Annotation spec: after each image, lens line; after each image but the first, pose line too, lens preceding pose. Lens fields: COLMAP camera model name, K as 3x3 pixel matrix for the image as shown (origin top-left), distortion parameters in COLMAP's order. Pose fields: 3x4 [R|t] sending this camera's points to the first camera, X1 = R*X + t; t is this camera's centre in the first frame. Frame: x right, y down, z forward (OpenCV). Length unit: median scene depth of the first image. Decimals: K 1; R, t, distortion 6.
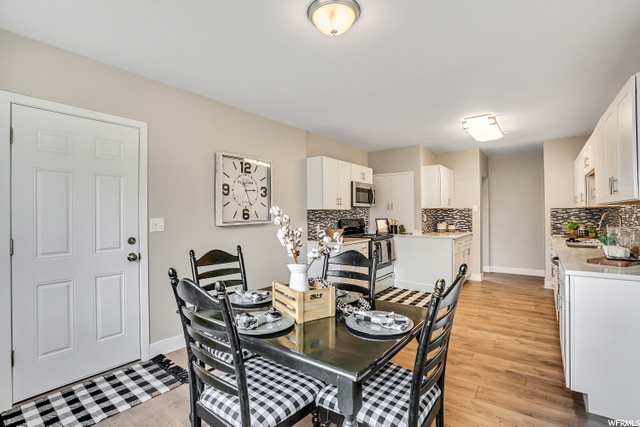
lens RADIAL K [[300.8, 0, 320.6], [0, 300.8, 214.4], [0, 0, 1]] dist [-0.031306, 0.000289]
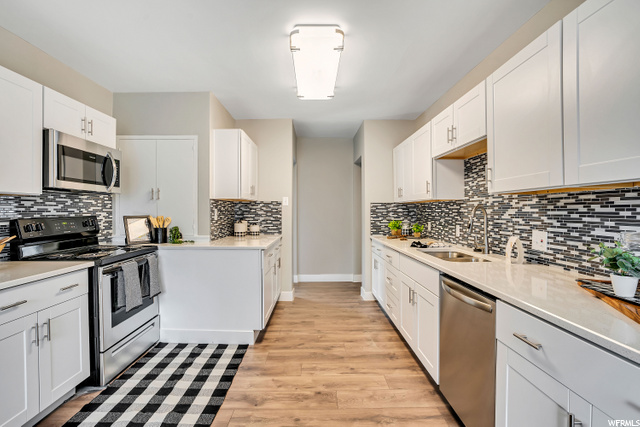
lens RADIAL K [[300.8, 0, 320.8], [0, 300.8, 213.8], [0, 0, 1]] dist [-0.031306, 0.000289]
pose [[0.782387, 0.000075, 0.622792, 0.136580], [-0.005986, 0.999955, 0.007399, 0.004294], [-0.622763, -0.009517, 0.782352, 0.393427]]
